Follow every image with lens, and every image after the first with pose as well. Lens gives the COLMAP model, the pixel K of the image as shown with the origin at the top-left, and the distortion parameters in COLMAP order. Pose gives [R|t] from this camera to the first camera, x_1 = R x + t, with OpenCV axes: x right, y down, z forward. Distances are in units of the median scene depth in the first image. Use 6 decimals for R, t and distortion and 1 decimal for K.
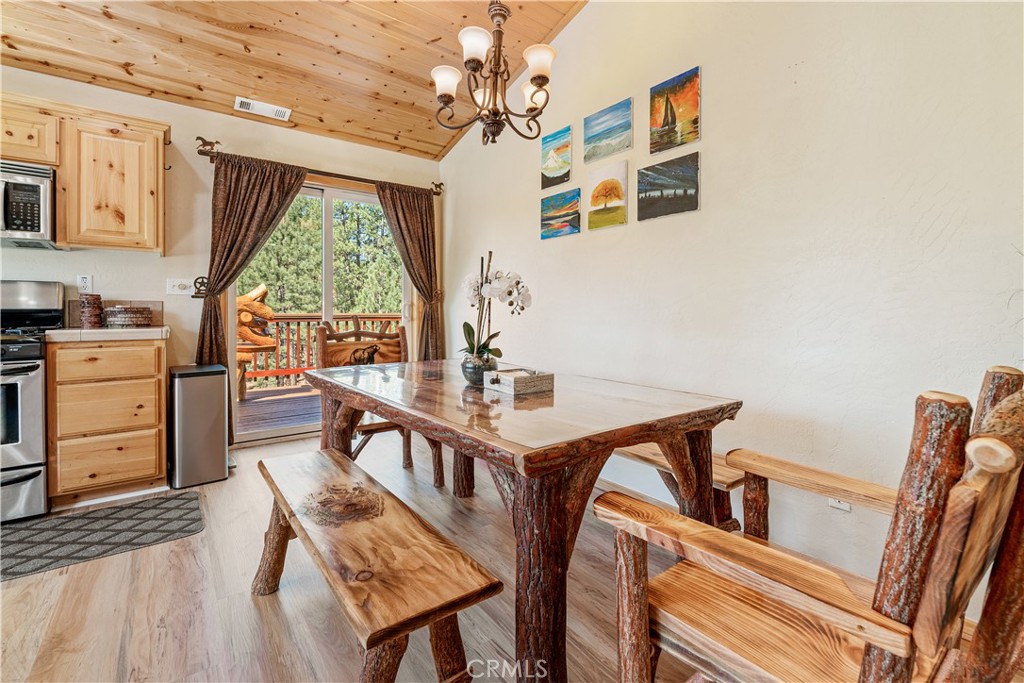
lens RADIAL K [[467.3, 0, 512.1], [0, 467.3, 322.6], [0, 0, 1]] dist [-0.002780, -0.000757]
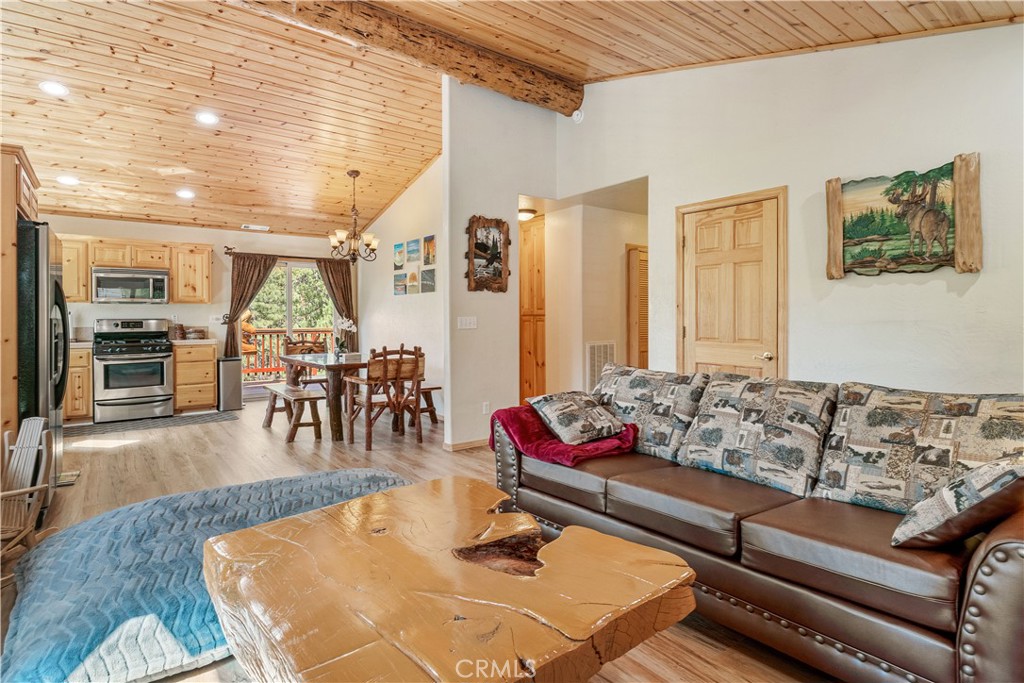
lens RADIAL K [[539.8, 0, 511.8], [0, 539.8, 334.6], [0, 0, 1]] dist [0.001821, 0.000289]
pose [[0.999987, -0.004162, 0.003008, 0.632236], [0.004144, 0.999973, 0.006062, -0.019549], [-0.003033, -0.006050, 0.999977, -1.507882]]
